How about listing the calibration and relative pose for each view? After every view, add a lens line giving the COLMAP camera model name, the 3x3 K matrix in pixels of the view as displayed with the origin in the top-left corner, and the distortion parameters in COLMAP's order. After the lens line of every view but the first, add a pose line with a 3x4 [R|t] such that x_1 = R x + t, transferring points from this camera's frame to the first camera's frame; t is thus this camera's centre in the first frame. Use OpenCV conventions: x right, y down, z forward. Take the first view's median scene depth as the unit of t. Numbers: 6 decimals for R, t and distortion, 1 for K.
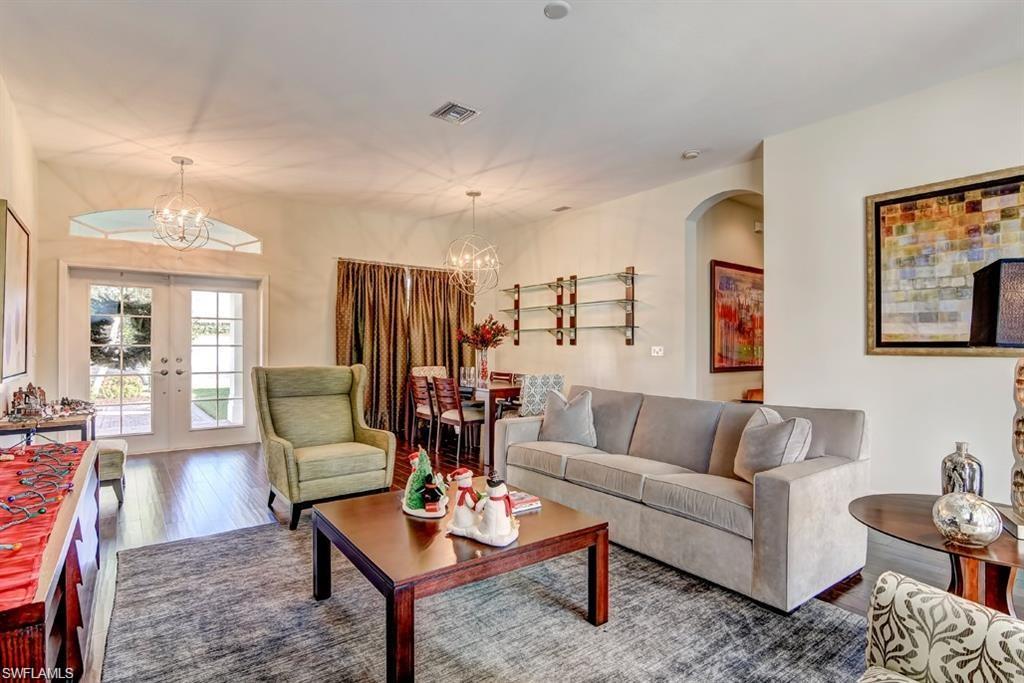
lens RADIAL K [[507.7, 0, 508.3], [0, 507.7, 344.8], [0, 0, 1]] dist [-0.005412, 0.002766]
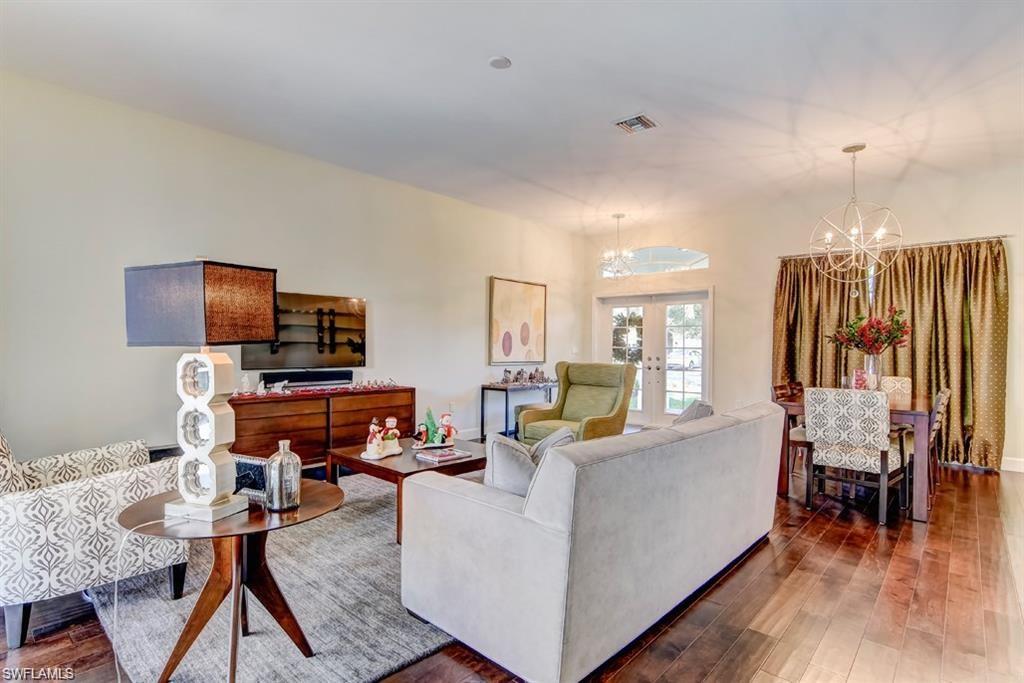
lens RADIAL K [[507.7, 0, 508.1], [0, 507.7, 343.6], [0, 0, 1]] dist [-0.005412, 0.002766]
pose [[0.203097, -0.002003, -0.979157, 0.577178], [-0.010737, 0.999933, -0.004272, 0.000360], [0.979100, 0.011381, 0.203062, 0.358681]]
